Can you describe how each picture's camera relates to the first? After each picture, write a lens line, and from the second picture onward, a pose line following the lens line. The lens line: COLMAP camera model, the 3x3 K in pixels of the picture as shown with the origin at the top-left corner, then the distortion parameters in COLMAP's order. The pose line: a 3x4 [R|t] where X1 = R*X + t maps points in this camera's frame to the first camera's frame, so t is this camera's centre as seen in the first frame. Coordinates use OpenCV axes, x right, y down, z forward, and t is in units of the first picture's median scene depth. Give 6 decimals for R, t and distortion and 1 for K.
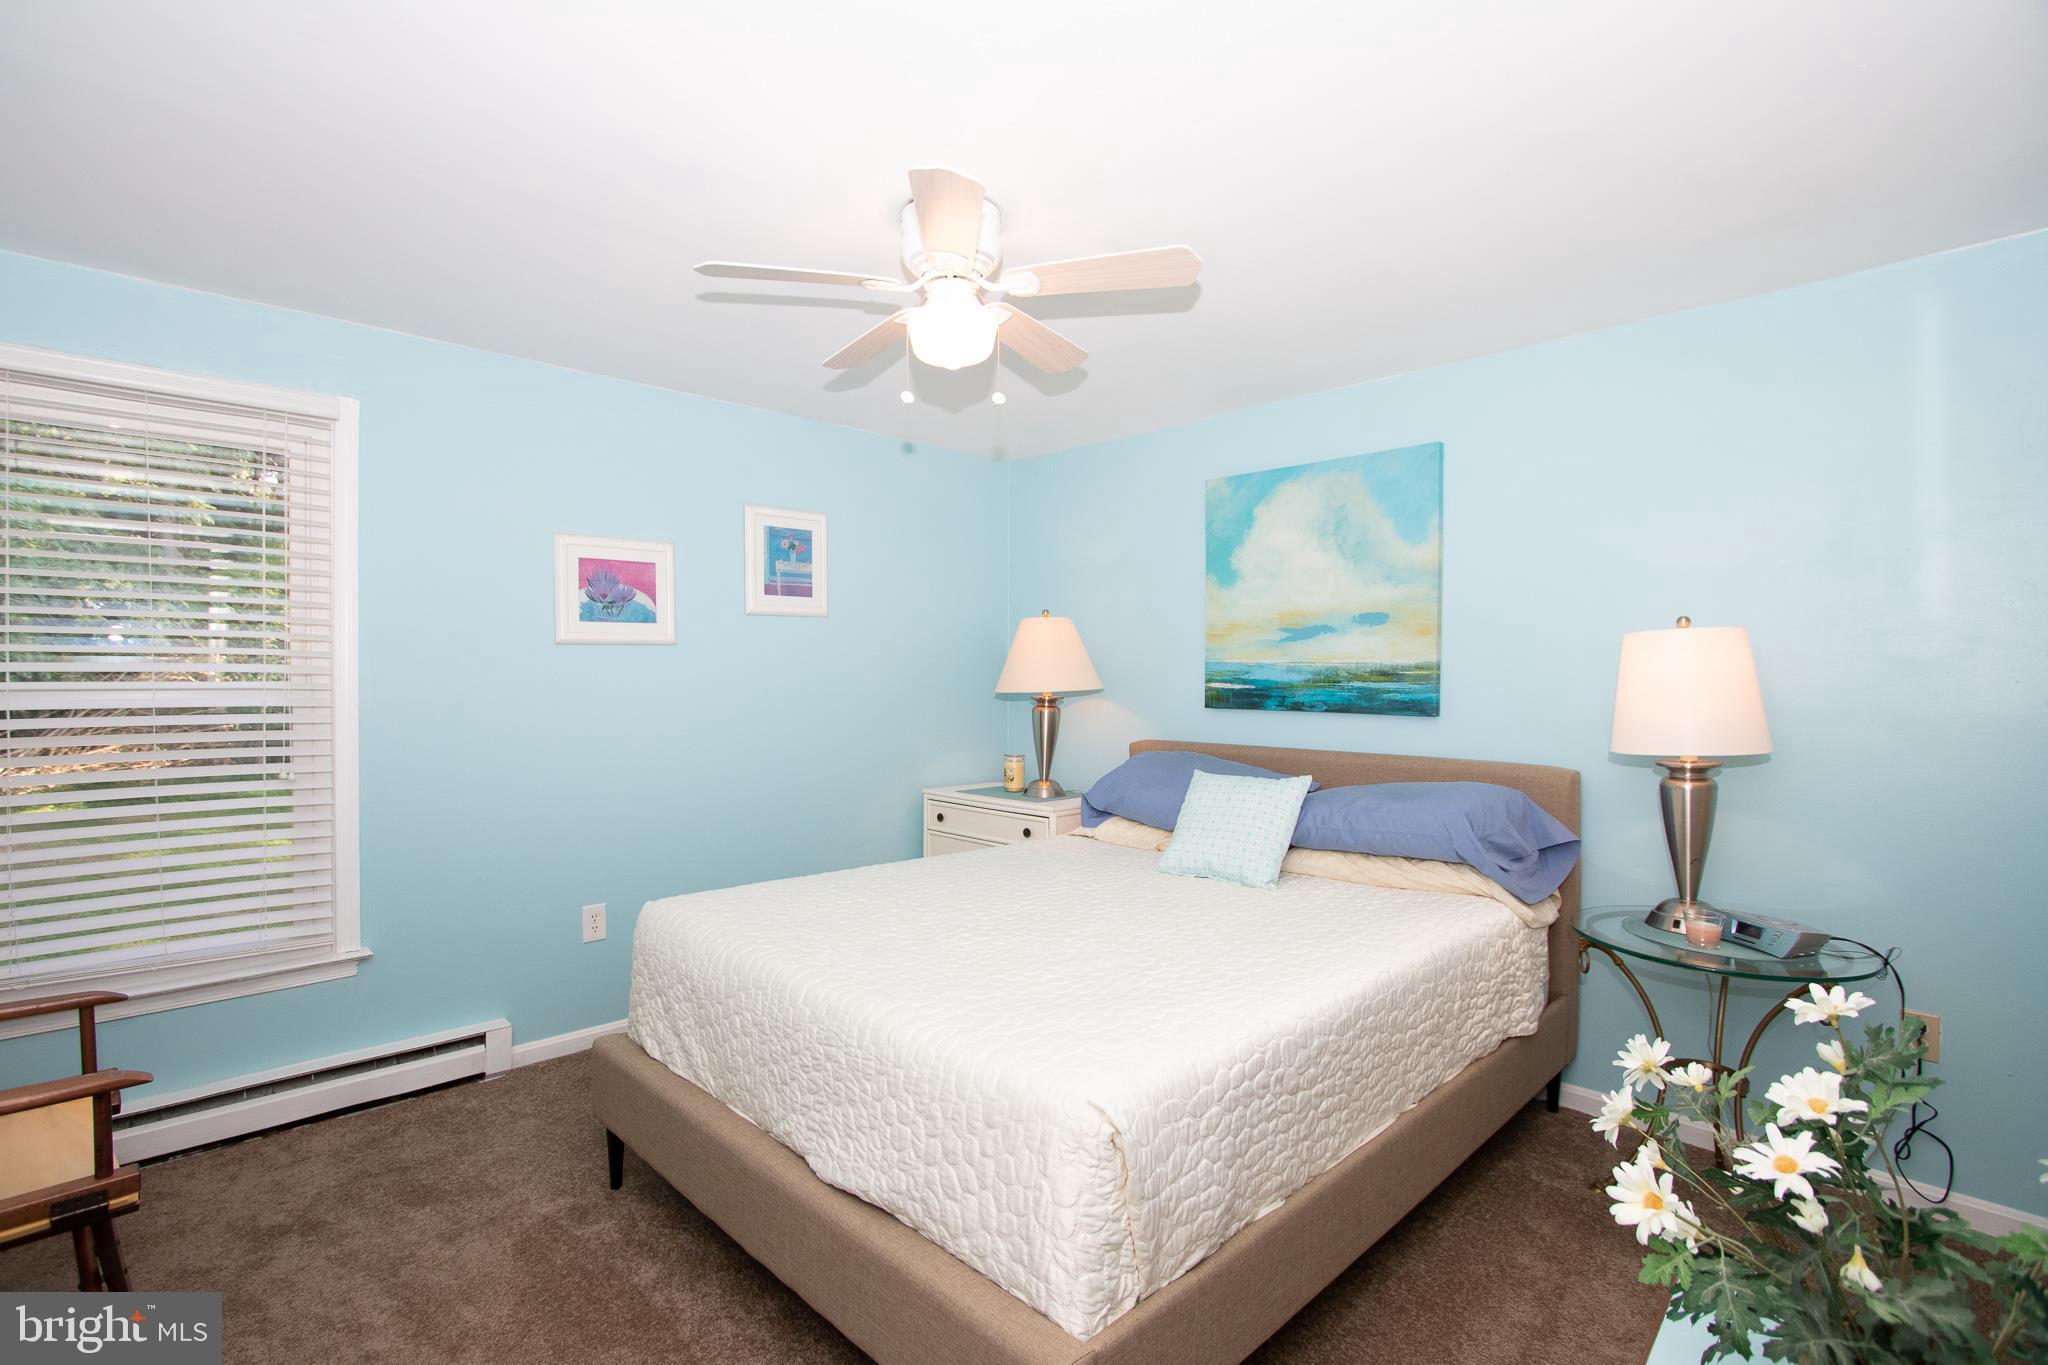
lens RADIAL K [[973.4, 0, 1020.7], [0, 973.4, 679.1], [0, 0, 1]] dist [-0.001036, -0.000101]
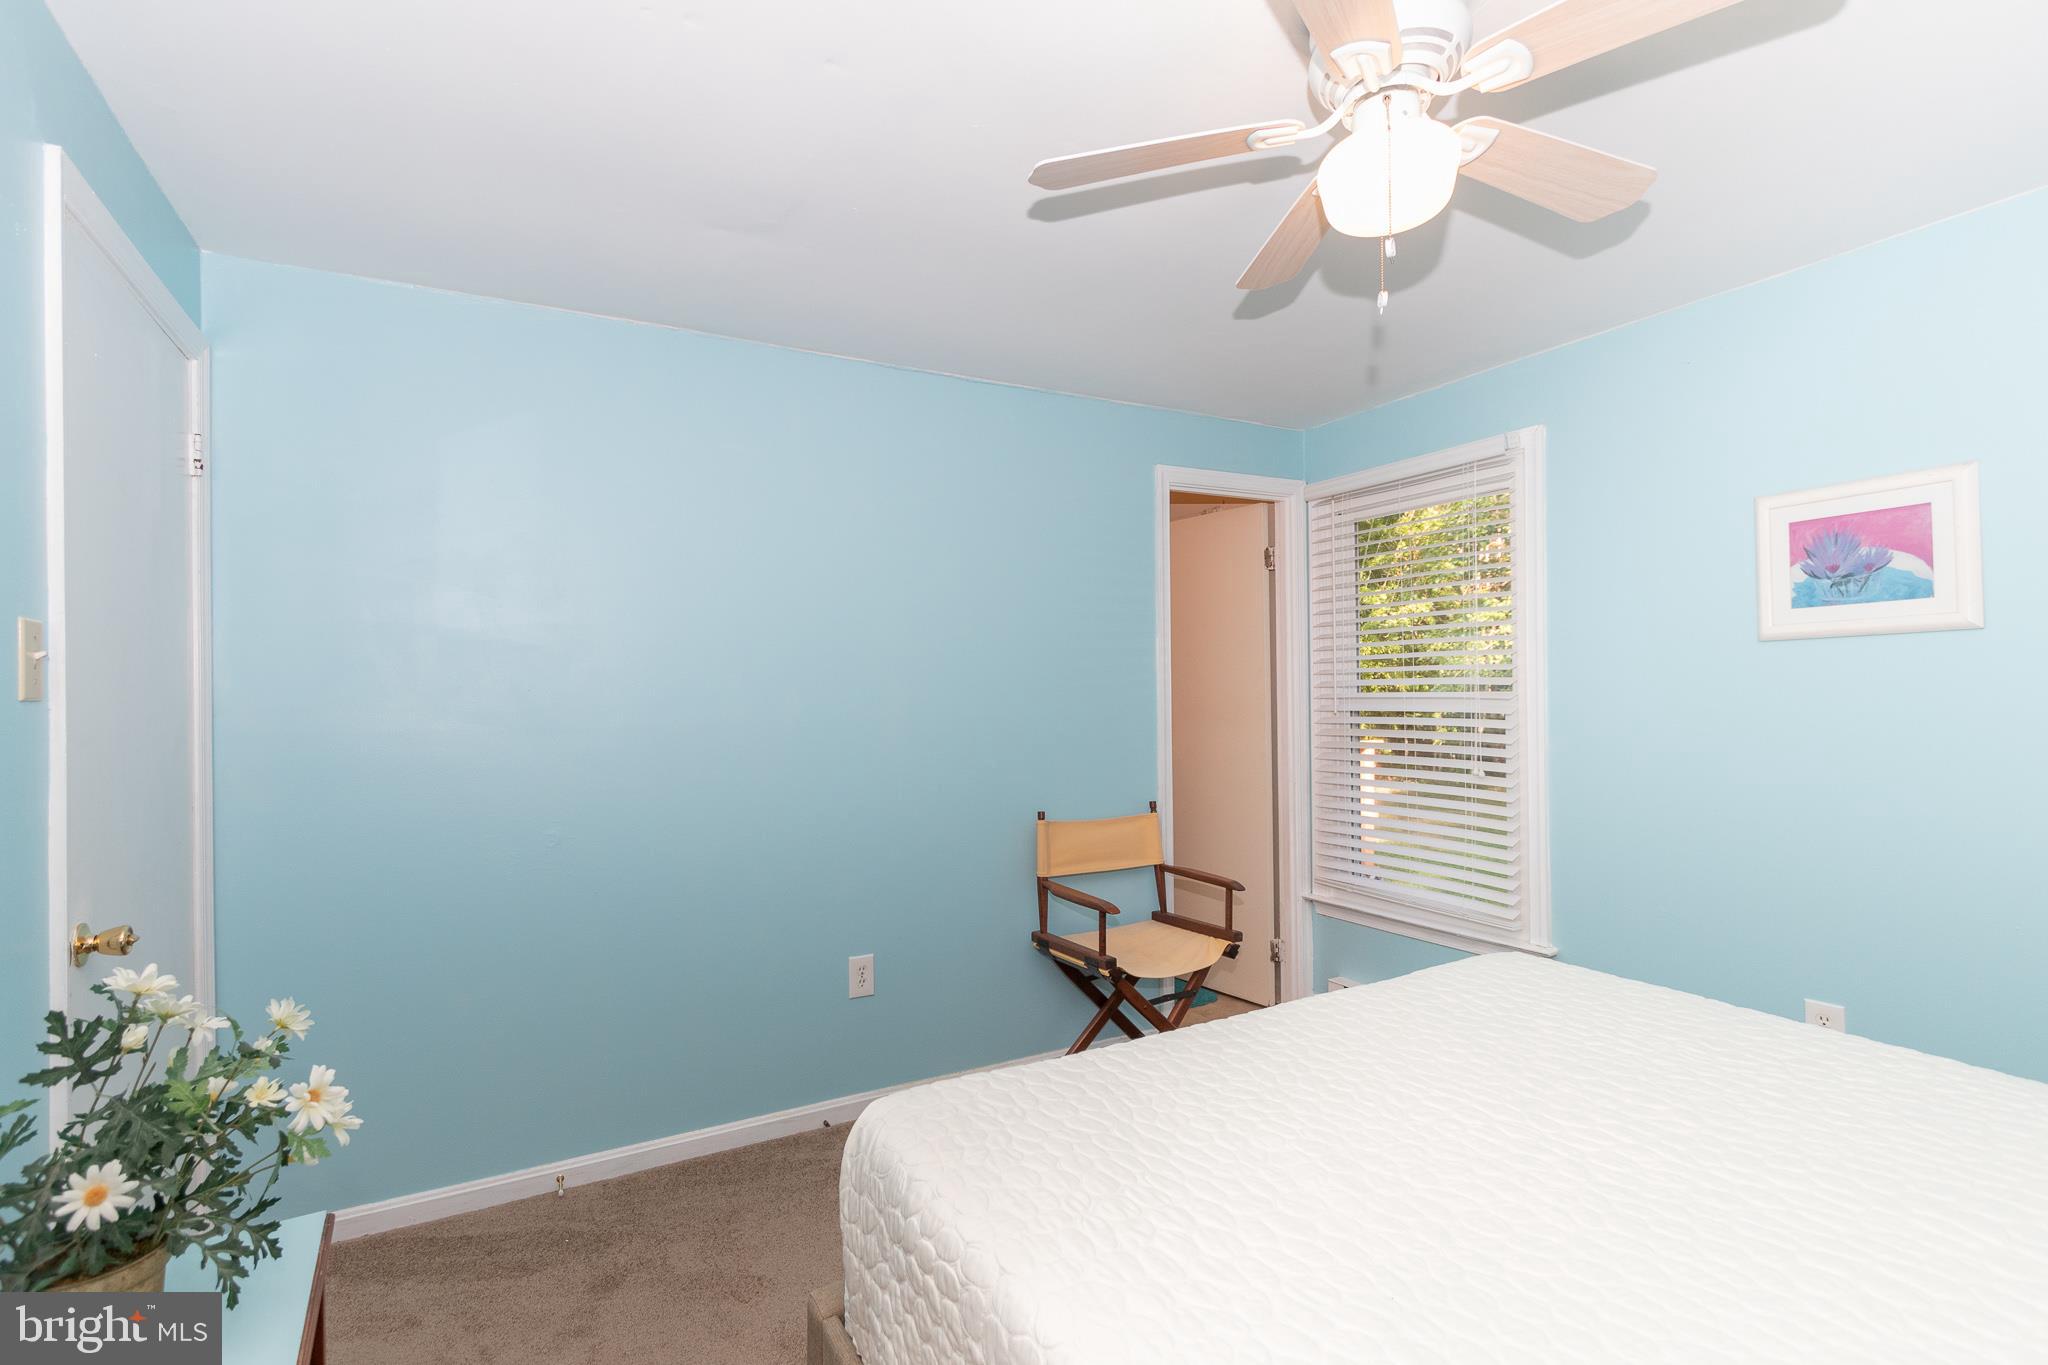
lens RADIAL K [[941.9, 0, 1024.0], [0, 941.9, 682.5], [0, 0, 1]] dist [0.000084, -0.000192]
pose [[-0.253823, -0.009399, -0.967205, 0.373426], [0.008637, 0.999891, -0.011984, -0.000068], [0.967212, -0.011396, -0.253714, 0.601189]]
